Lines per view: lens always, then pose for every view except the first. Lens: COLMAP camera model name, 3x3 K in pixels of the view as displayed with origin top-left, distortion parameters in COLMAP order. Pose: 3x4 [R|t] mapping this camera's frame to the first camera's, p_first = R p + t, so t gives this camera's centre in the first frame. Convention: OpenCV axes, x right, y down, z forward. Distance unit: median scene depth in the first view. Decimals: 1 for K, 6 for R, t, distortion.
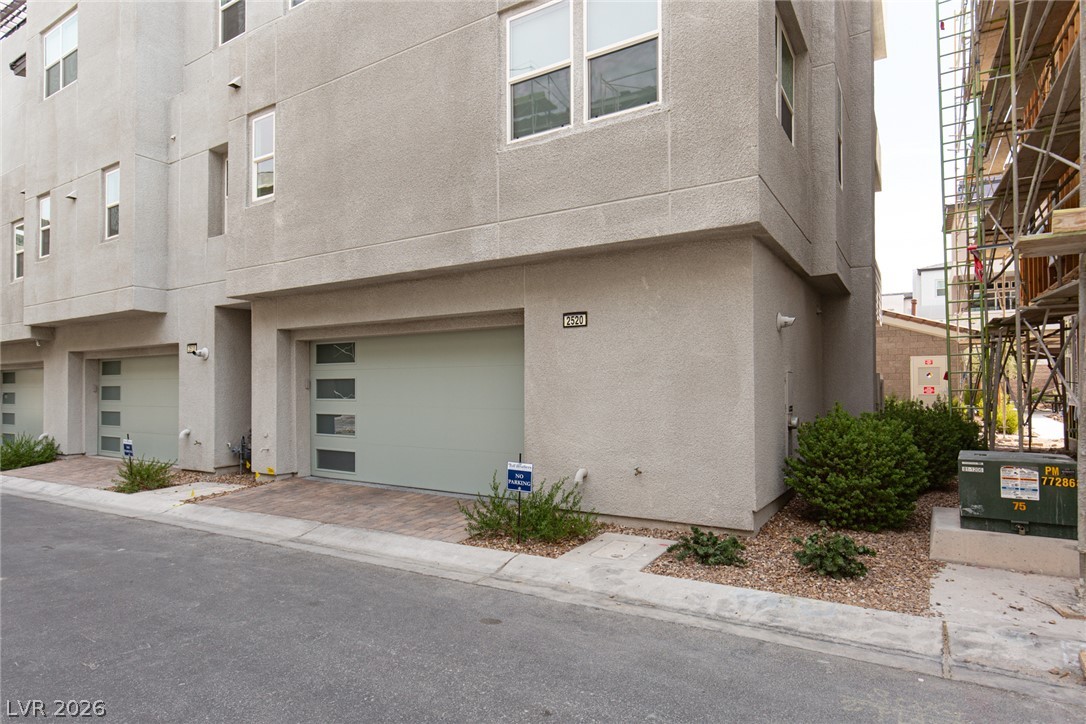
lens RADIAL K [[623.1, 0, 515.3], [0, 623.1, 369.5], [0, 0, 1]] dist [0.008560, 0.000481]
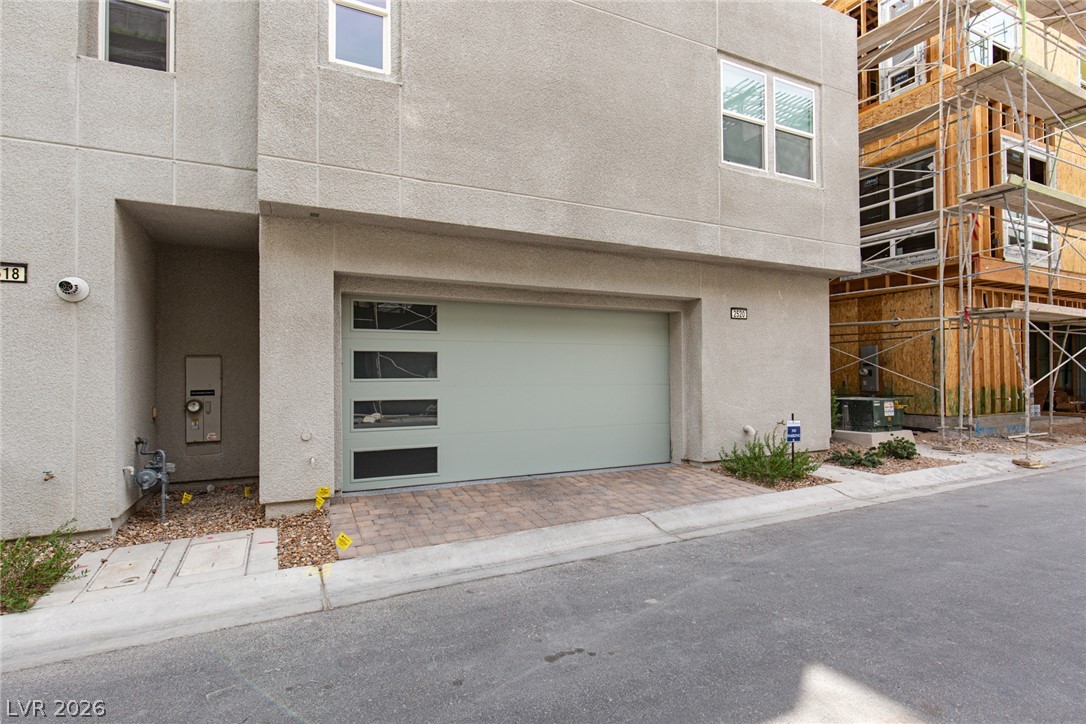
lens RADIAL K [[556.4, 0, 543.0], [0, 556.4, 362.0], [0, 0, 1]] dist [0.001365, 0.000630]
pose [[0.503839, 0.021949, 0.863519, -0.999335], [-0.022509, 0.999671, -0.012276, 0.041038], [-0.863504, -0.013251, 0.504168, 0.677982]]
